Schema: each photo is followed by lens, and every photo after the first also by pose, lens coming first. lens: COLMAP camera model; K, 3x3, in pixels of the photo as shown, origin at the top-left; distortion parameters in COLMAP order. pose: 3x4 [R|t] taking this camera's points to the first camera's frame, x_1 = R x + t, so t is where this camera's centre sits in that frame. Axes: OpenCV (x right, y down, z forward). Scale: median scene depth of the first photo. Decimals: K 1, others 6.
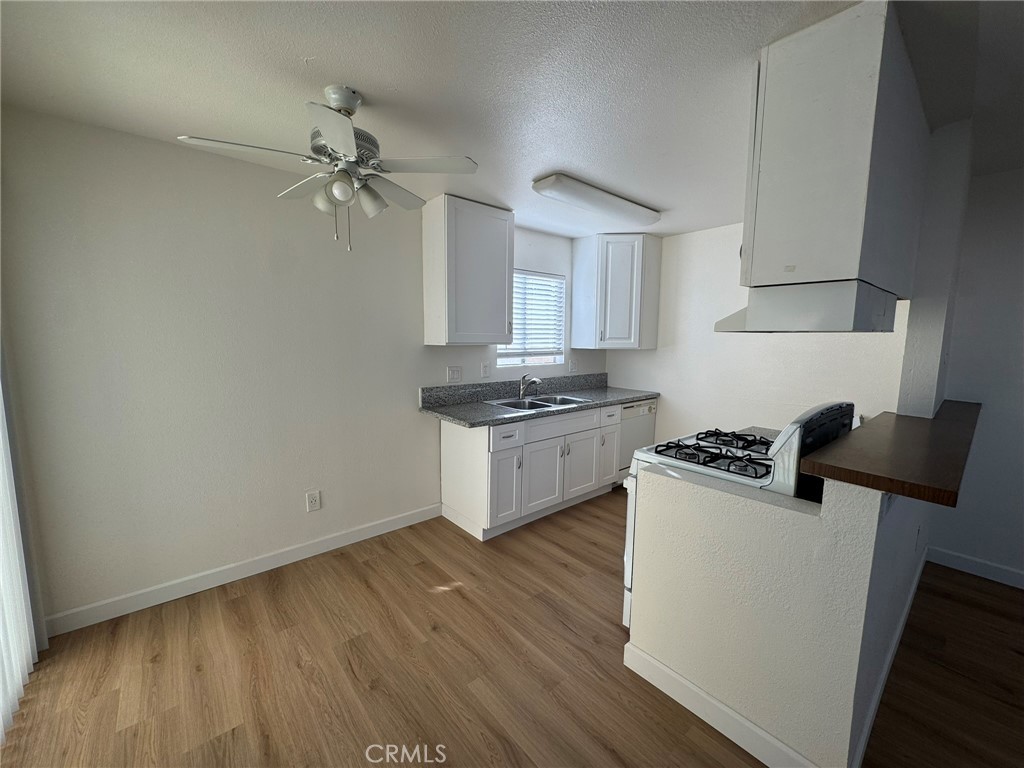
lens RADIAL K [[409.3, 0, 505.5], [0, 409.3, 384.9], [0, 0, 1]] dist [-0.003648, -0.000565]
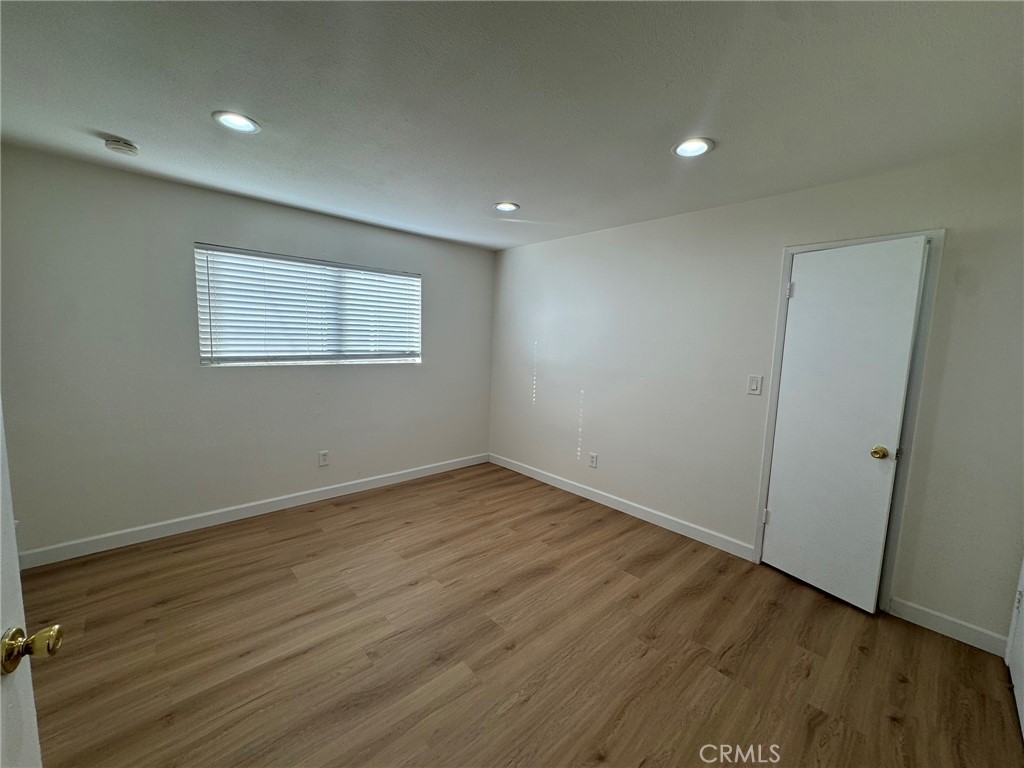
lens RADIAL K [[409.3, 0, 508.7], [0, 409.3, 381.2], [0, 0, 1]] dist [-0.003648, -0.000565]
pose [[-0.049017, -0.102868, 0.993487, -1.052626], [0.070857, 0.991818, 0.106191, -0.109704], [-0.996281, 0.075600, -0.041327, 0.791906]]
